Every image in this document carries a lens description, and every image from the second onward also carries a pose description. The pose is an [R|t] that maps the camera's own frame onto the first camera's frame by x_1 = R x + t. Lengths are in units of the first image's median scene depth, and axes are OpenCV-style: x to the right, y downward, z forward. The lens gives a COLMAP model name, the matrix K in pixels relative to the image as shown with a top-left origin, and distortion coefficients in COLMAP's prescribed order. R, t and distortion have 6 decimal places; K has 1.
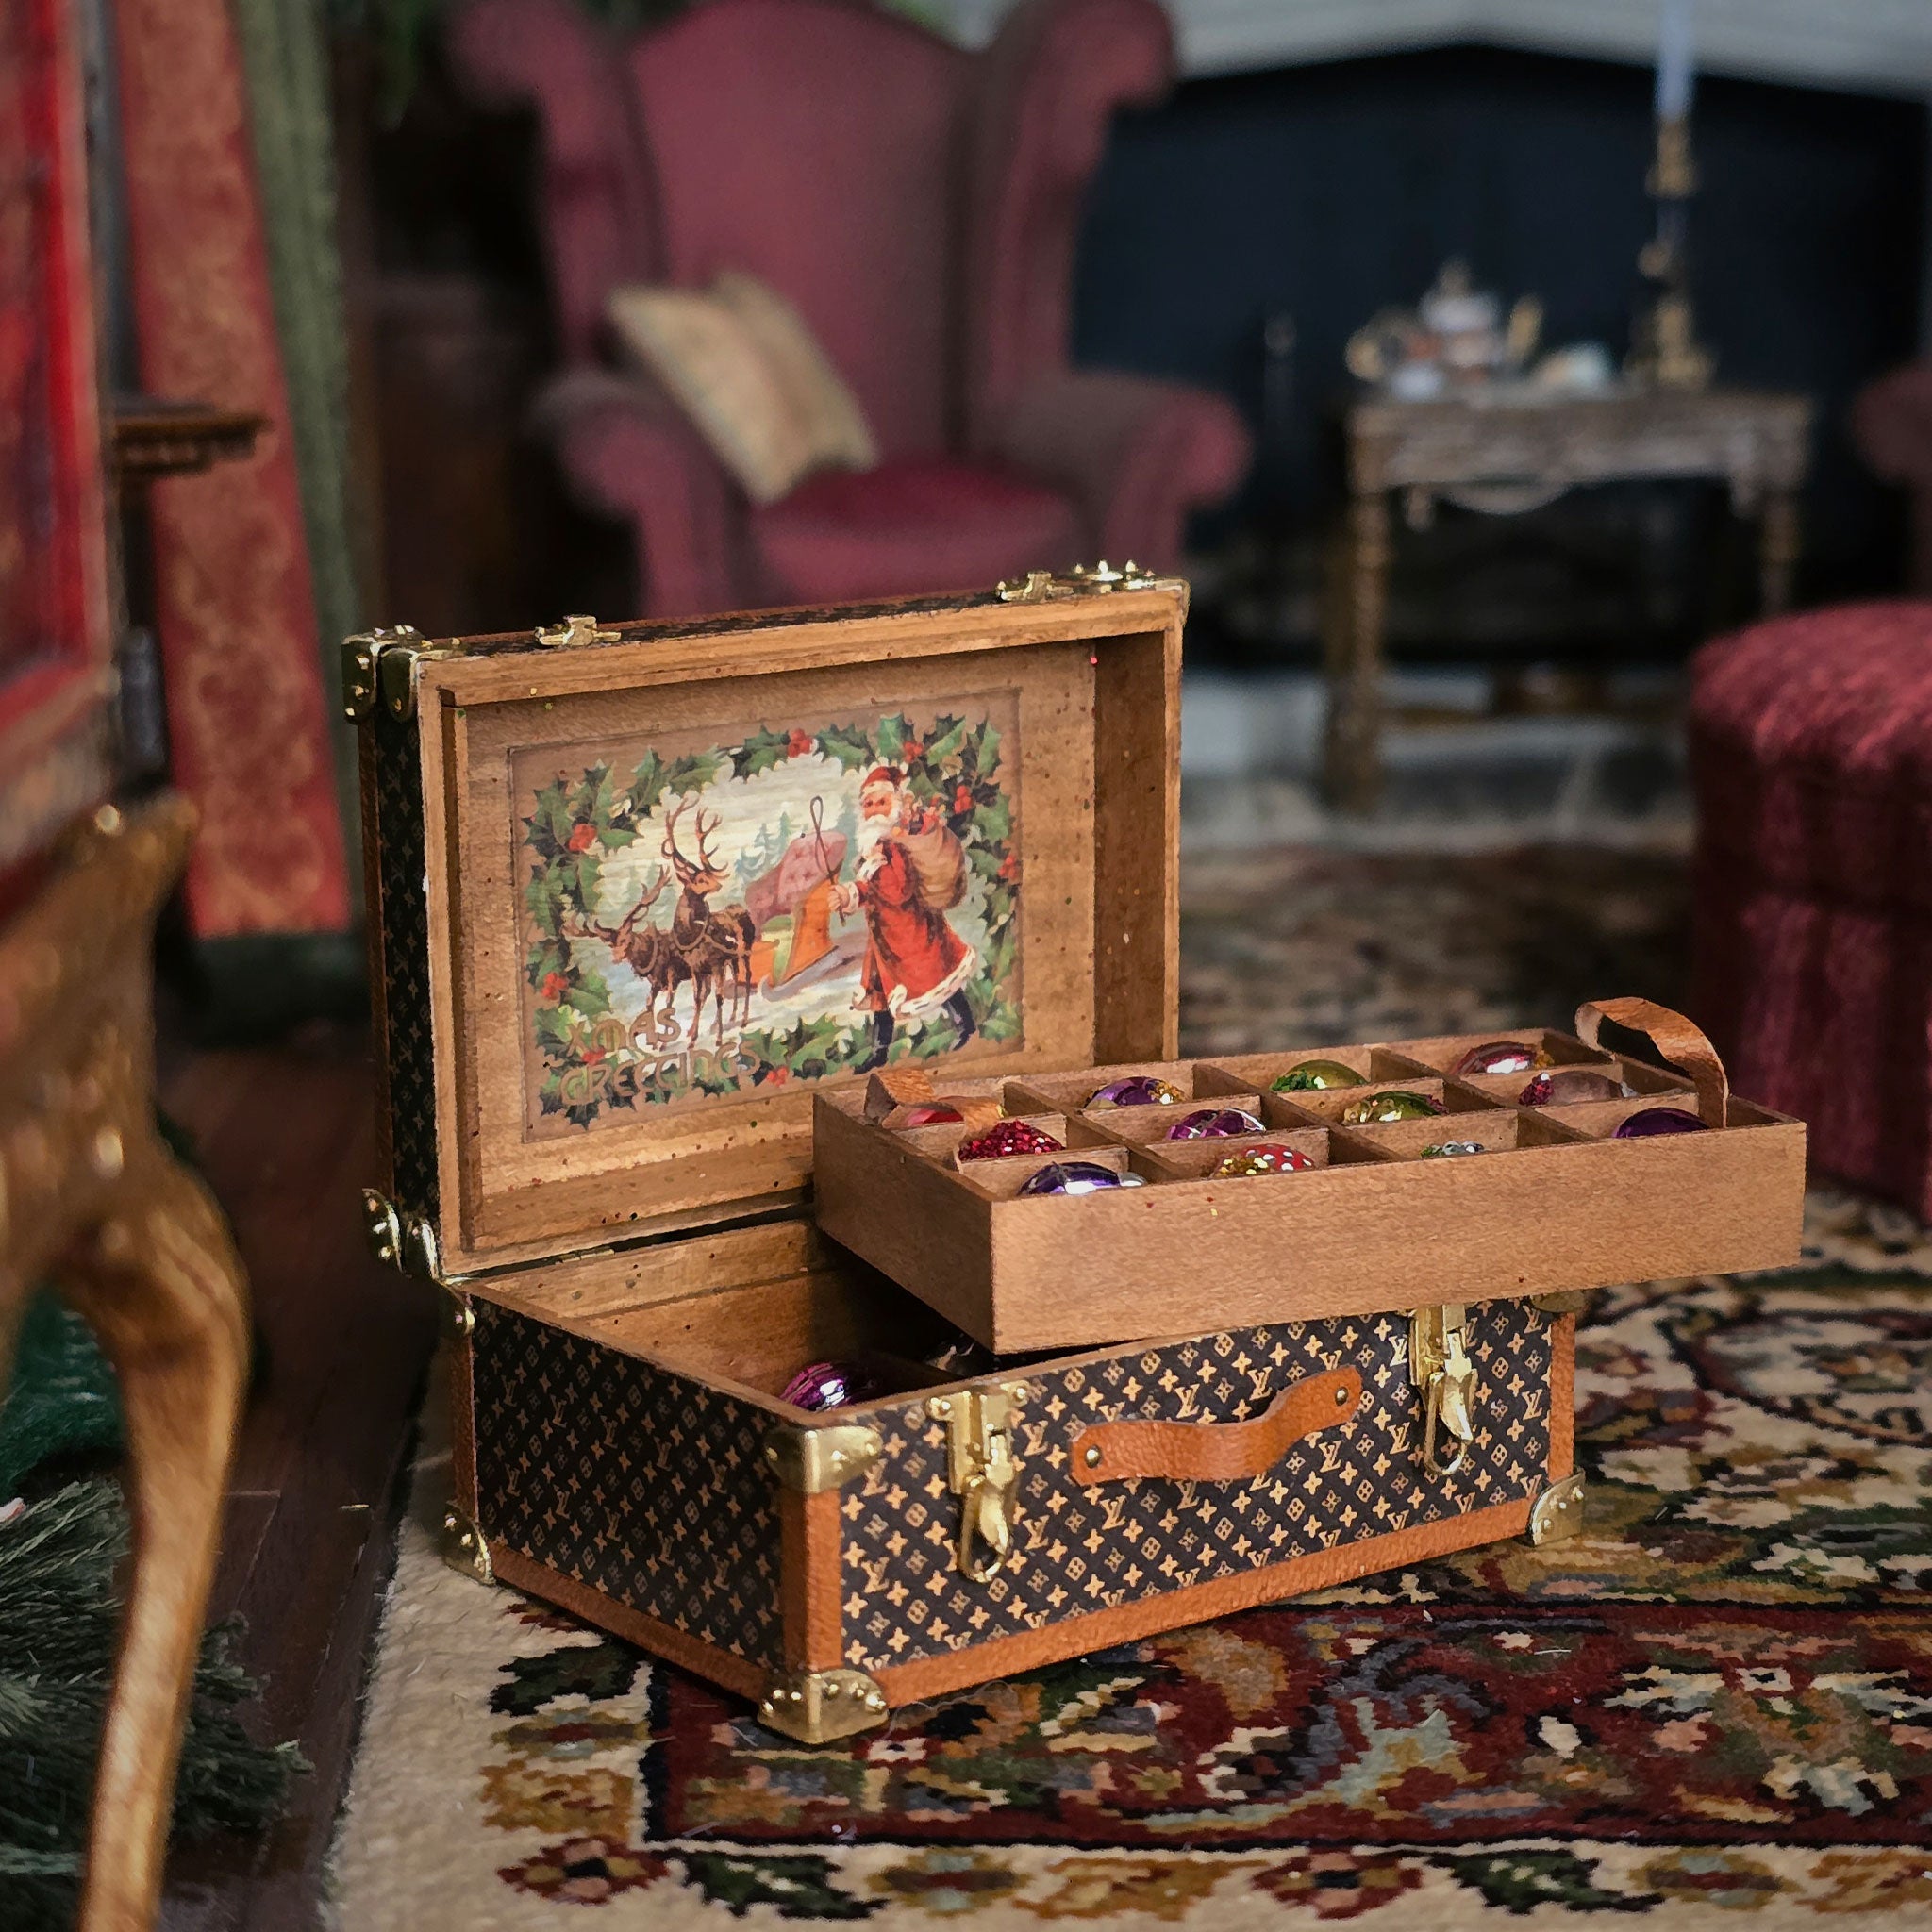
lens RADIAL K [[4113.6, 0, 1020.3], [0, 4113.6, 971.6], [0, 0, 1]] dist [0.192525, -0.730019]
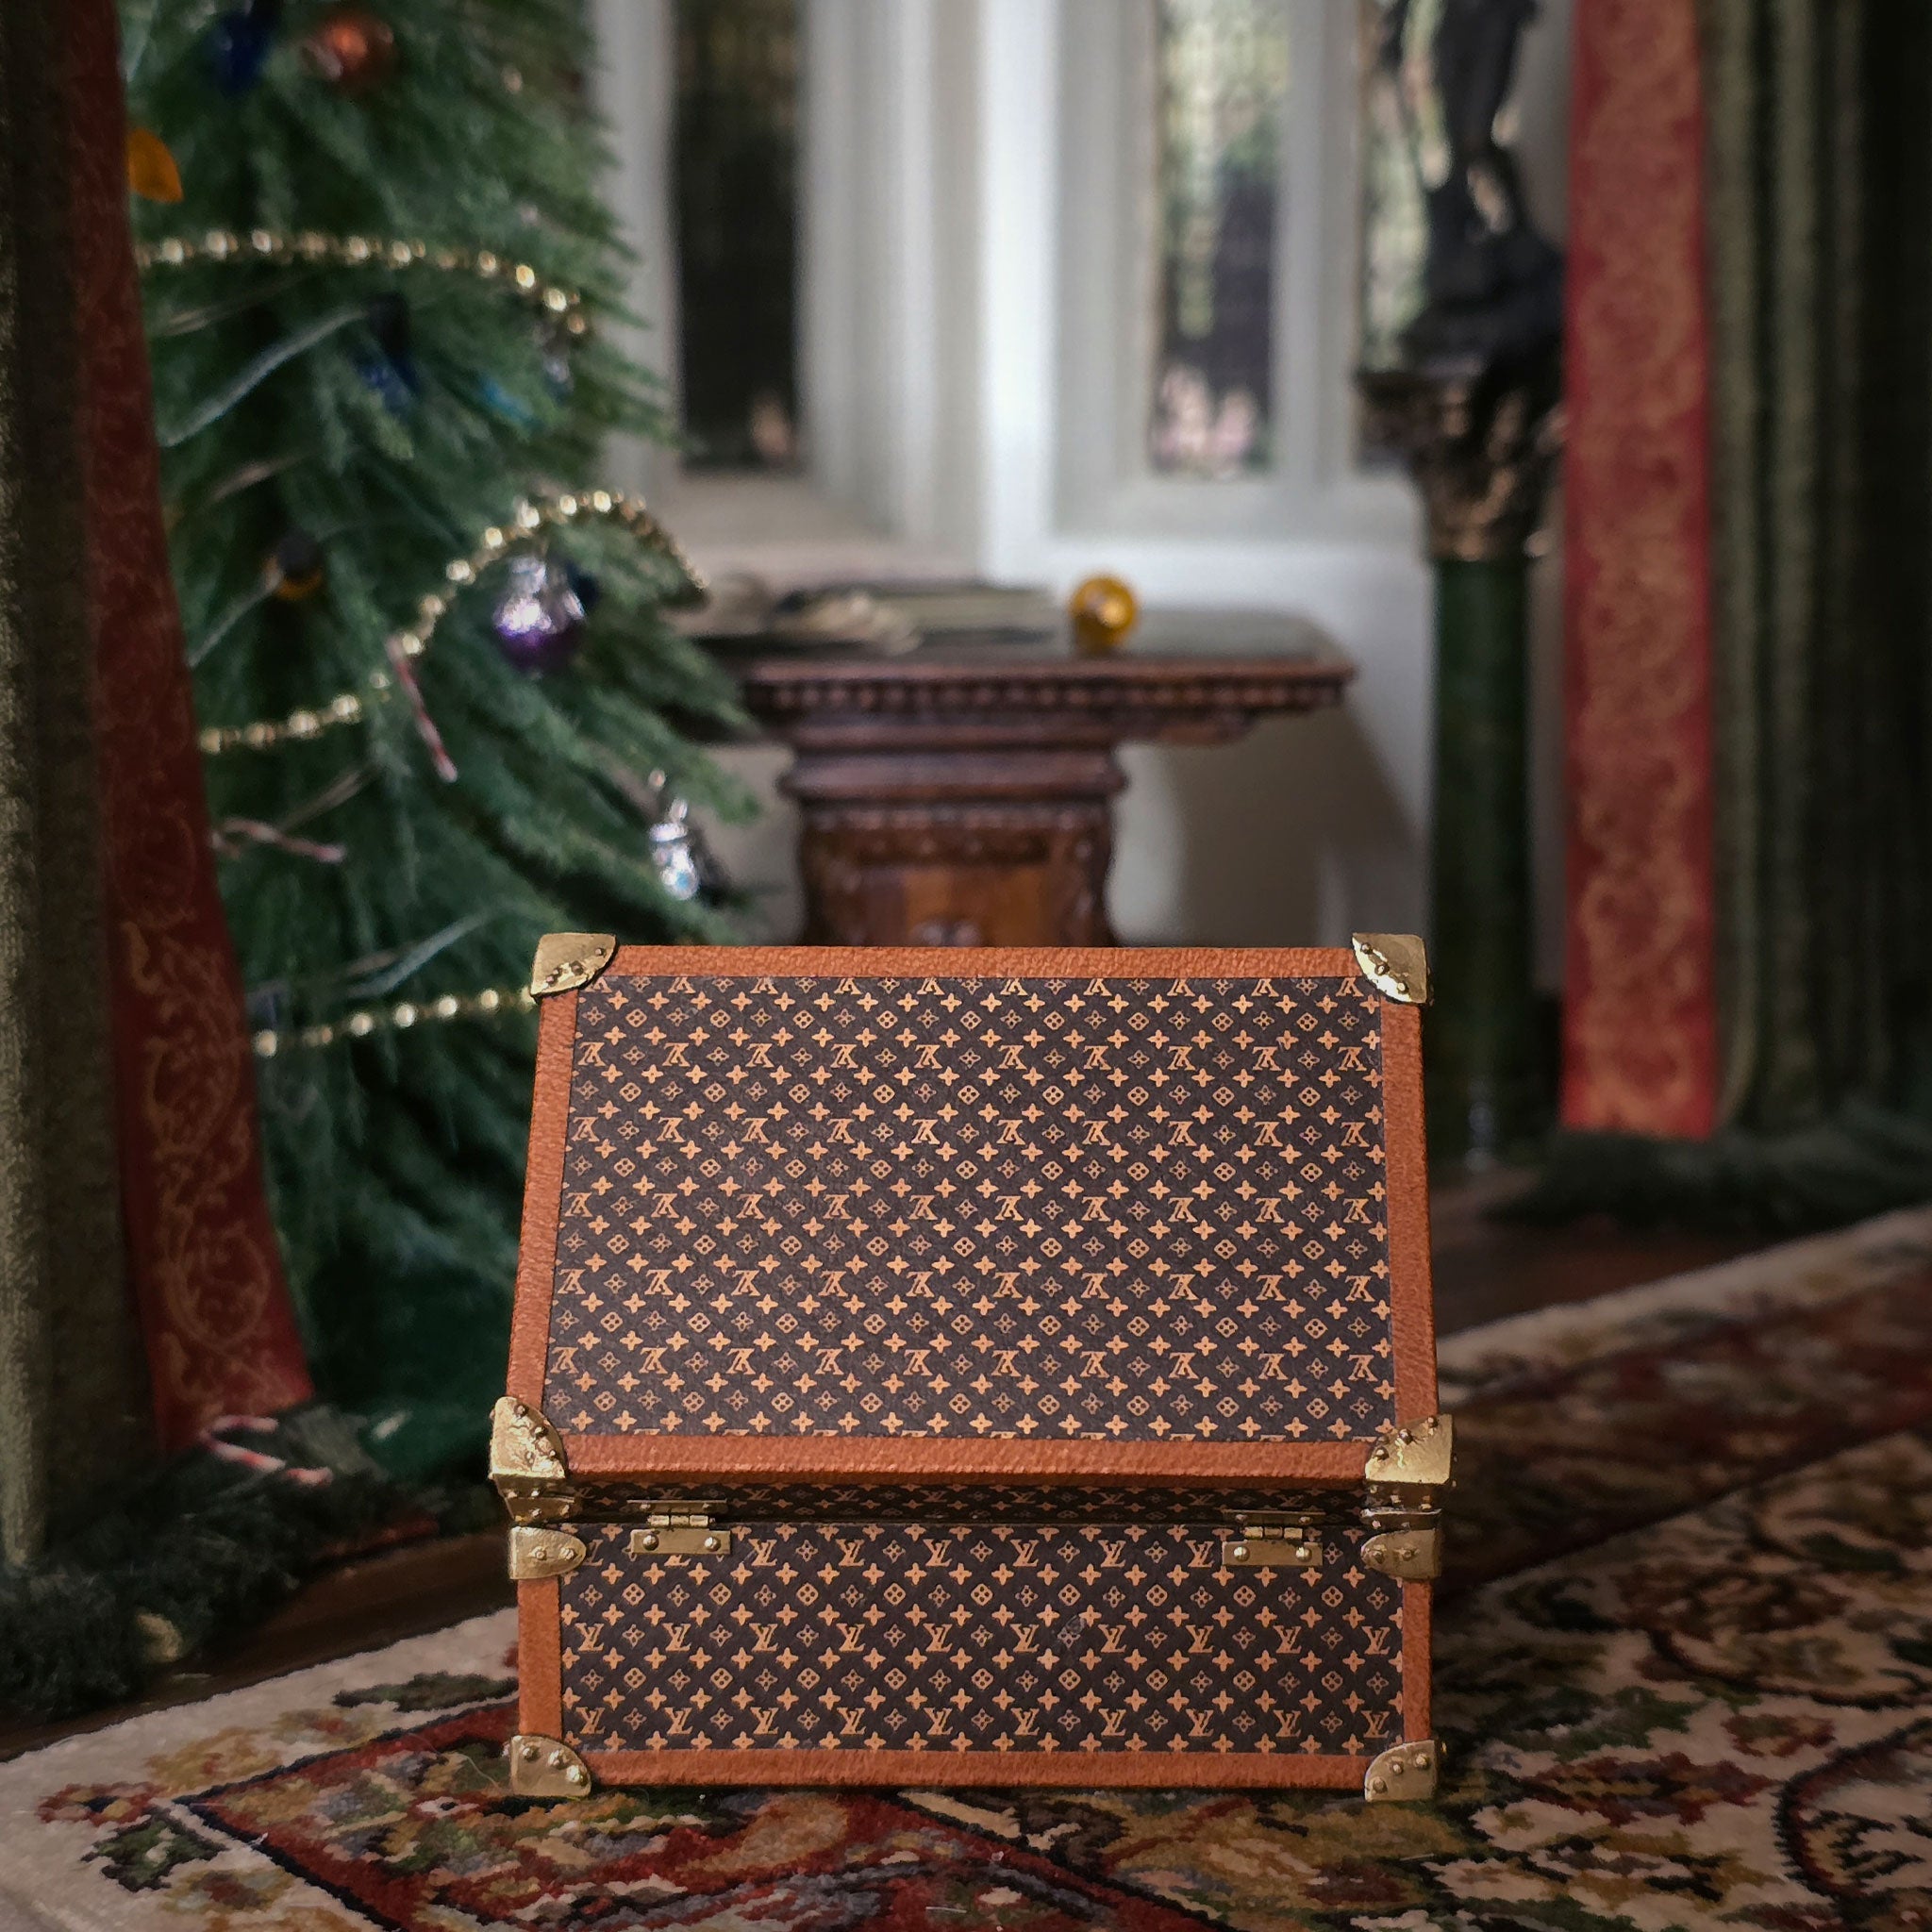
lens RADIAL K [[3774.4, 0, 958.4], [0, 3774.4, 975.9], [0, 0, 1]] dist [0.173882, -0.760849]
pose [[0.656147, 0.108214, -0.746834, 0.717793], [-0.139098, 0.990051, 0.021248, -0.075721], [0.741702, 0.089941, 0.664671, 0.309751]]
